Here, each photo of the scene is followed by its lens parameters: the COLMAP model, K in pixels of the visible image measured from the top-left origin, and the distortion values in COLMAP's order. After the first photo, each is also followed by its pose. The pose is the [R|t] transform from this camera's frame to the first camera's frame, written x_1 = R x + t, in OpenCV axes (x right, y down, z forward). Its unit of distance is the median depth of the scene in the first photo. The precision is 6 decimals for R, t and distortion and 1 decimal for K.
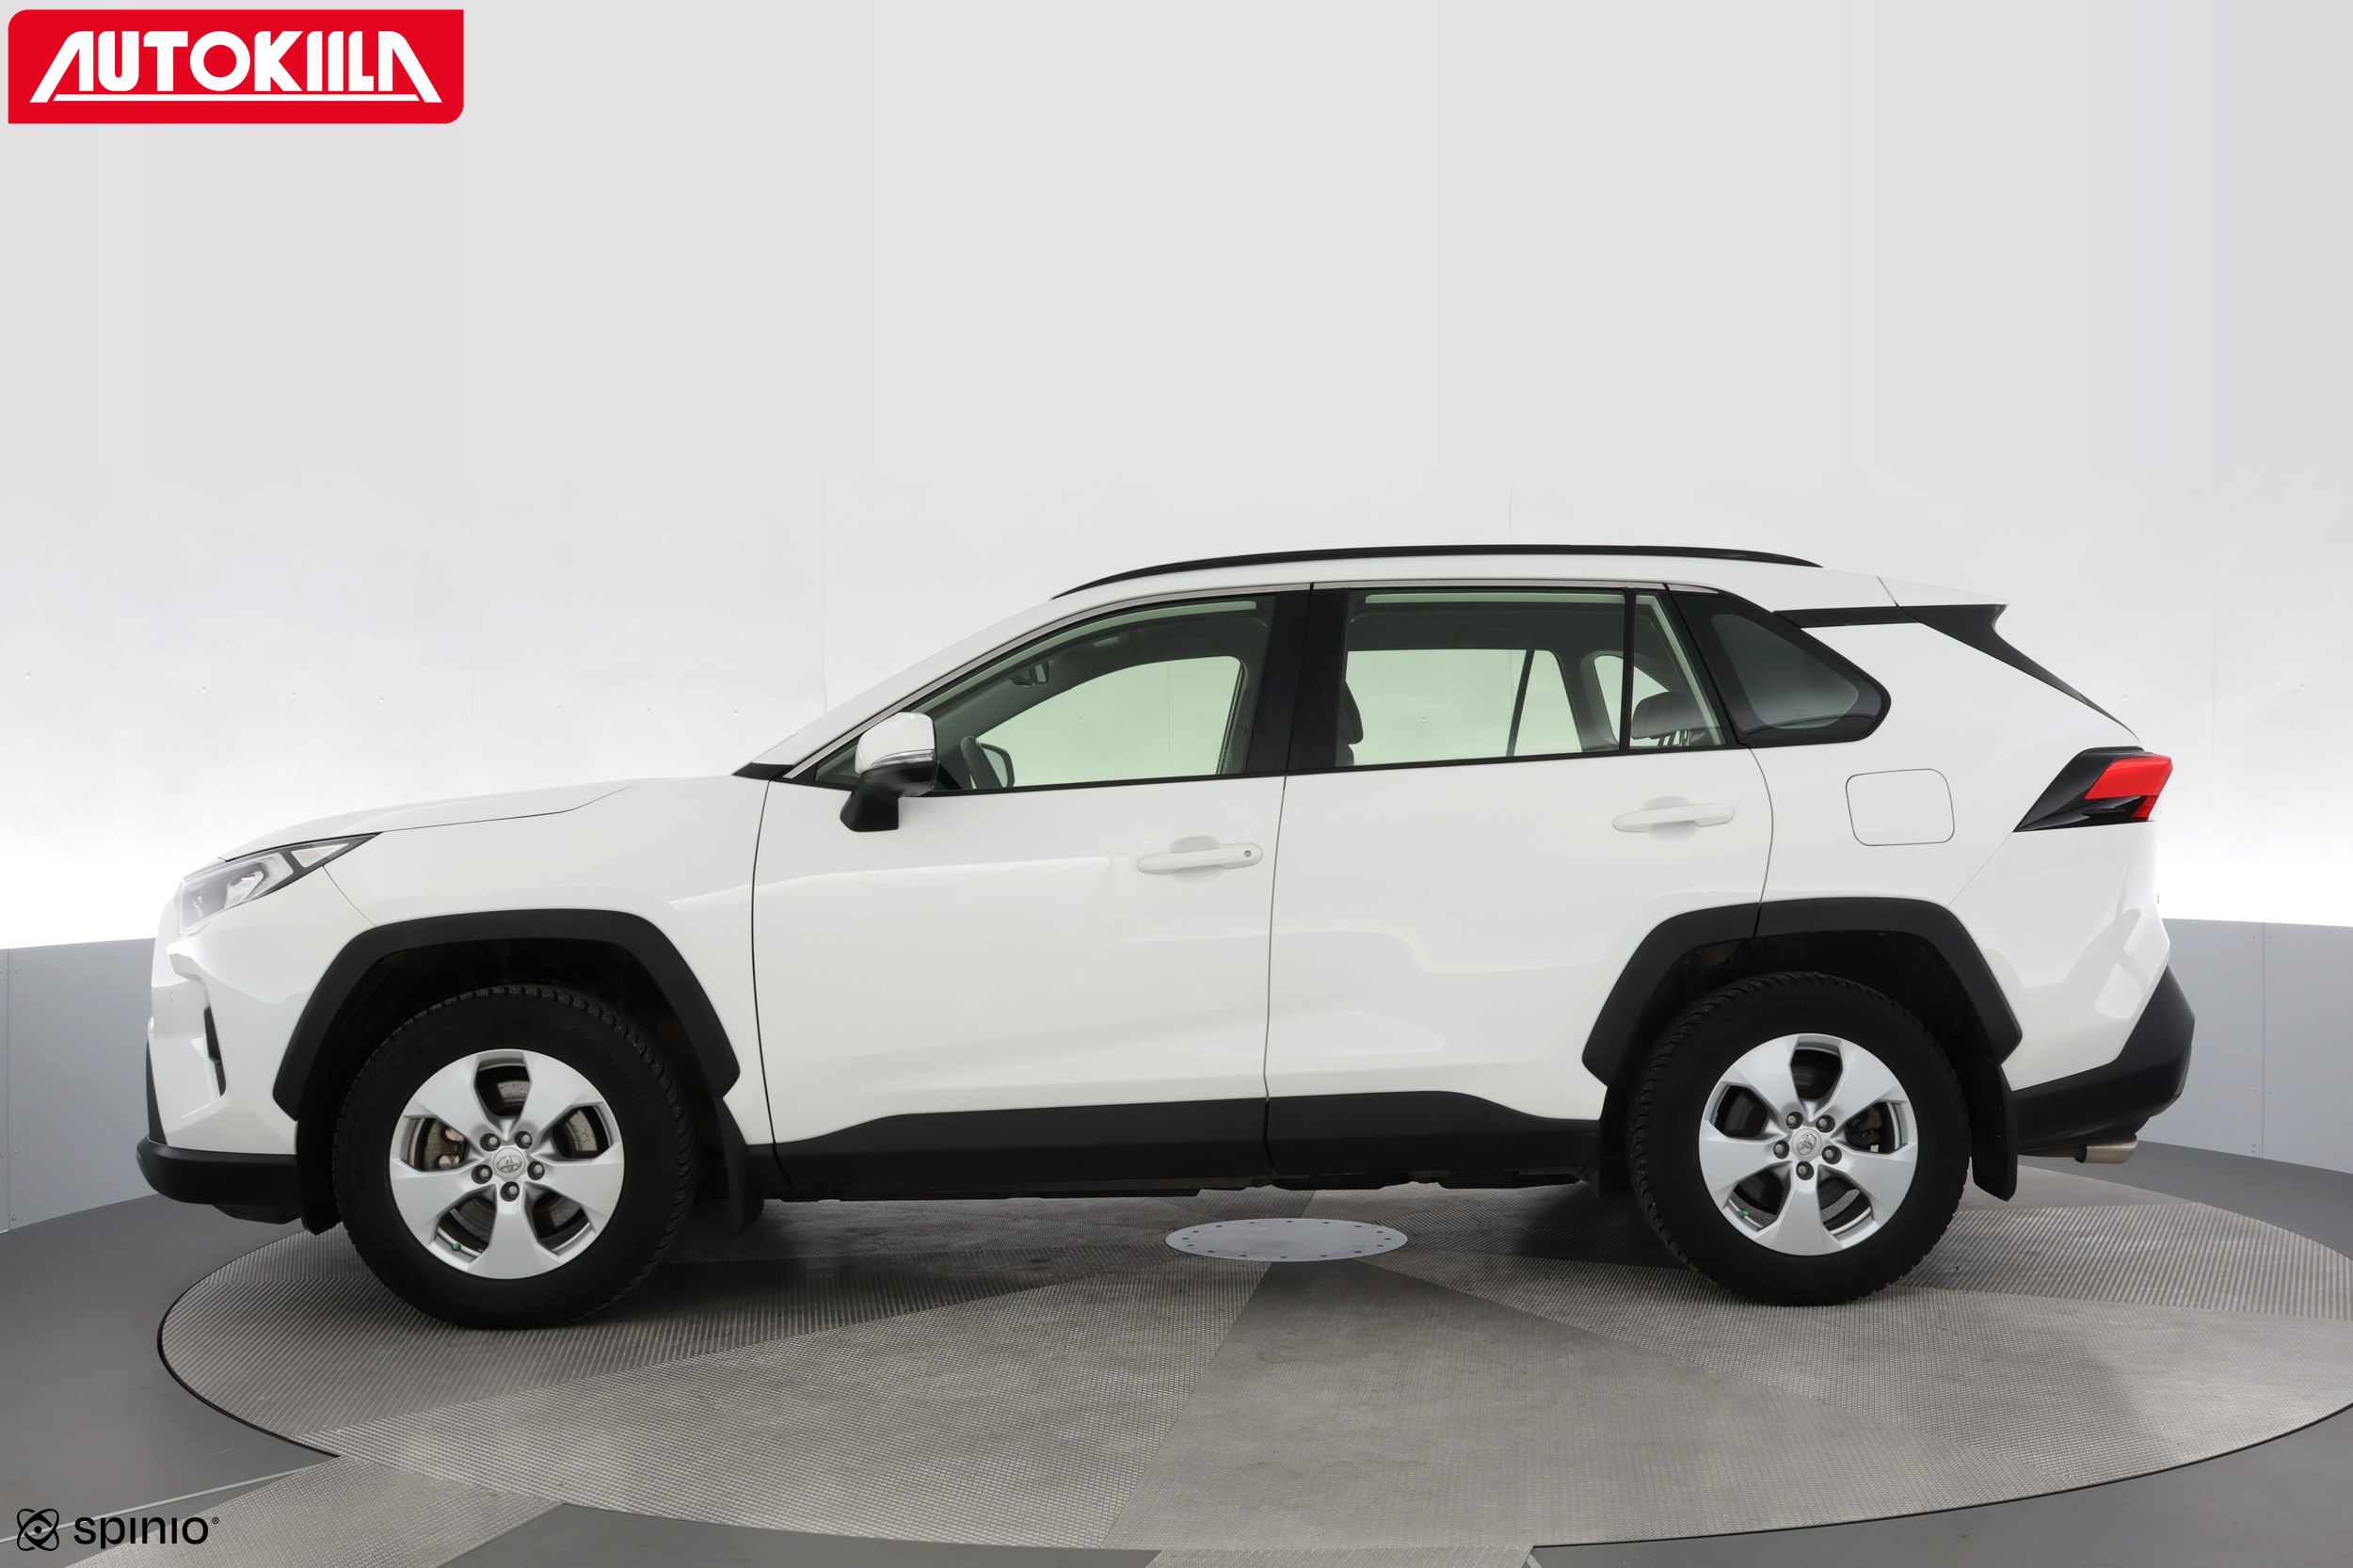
lens RADIAL K [[1962.3, 0, 1034.4], [0, 1962.3, 778.4], [0, 0, 1]] dist [0.006960, -0.000886]
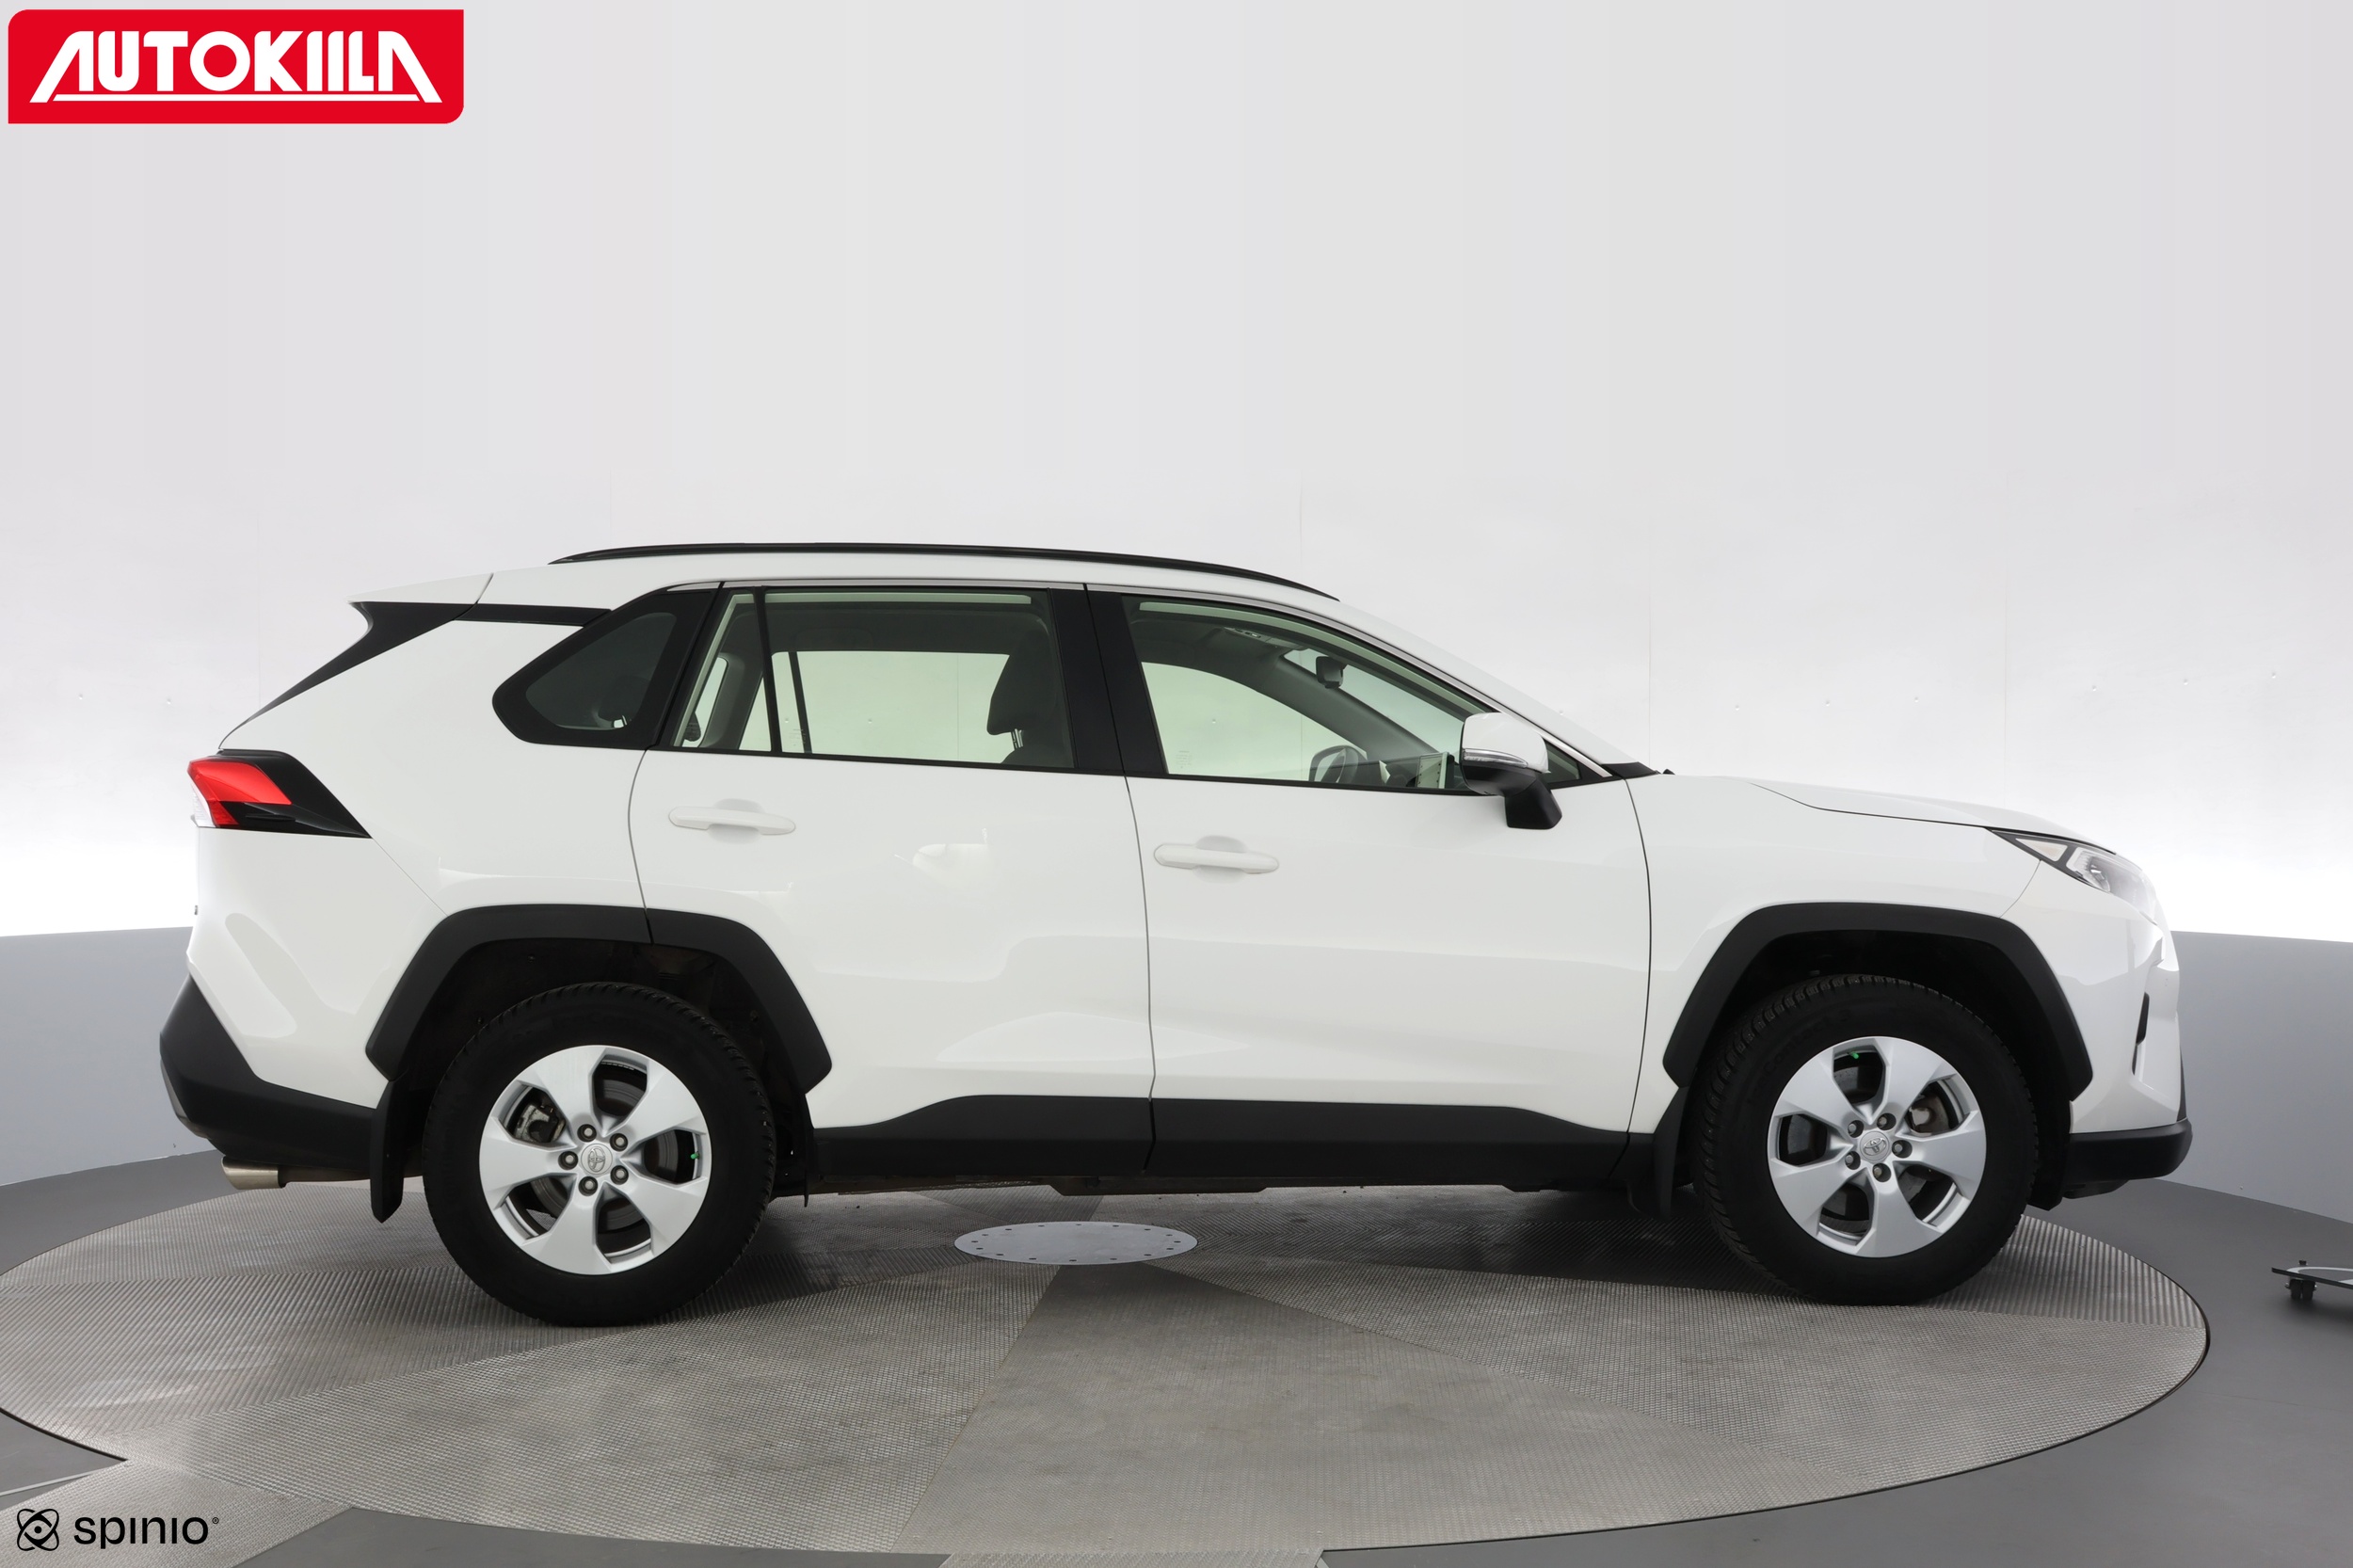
lens RADIAL K [[1956.6, 0, 1176.5], [0, 1956.6, 784.0], [0, 0, 1]] dist [0.010256, 0.006826]
pose [[0.999647, 0.010287, 0.024516, 0.152499], [-0.010361, 0.999942, 0.002888, -0.001135], [-0.024485, -0.003141, 0.999695, 0.006266]]
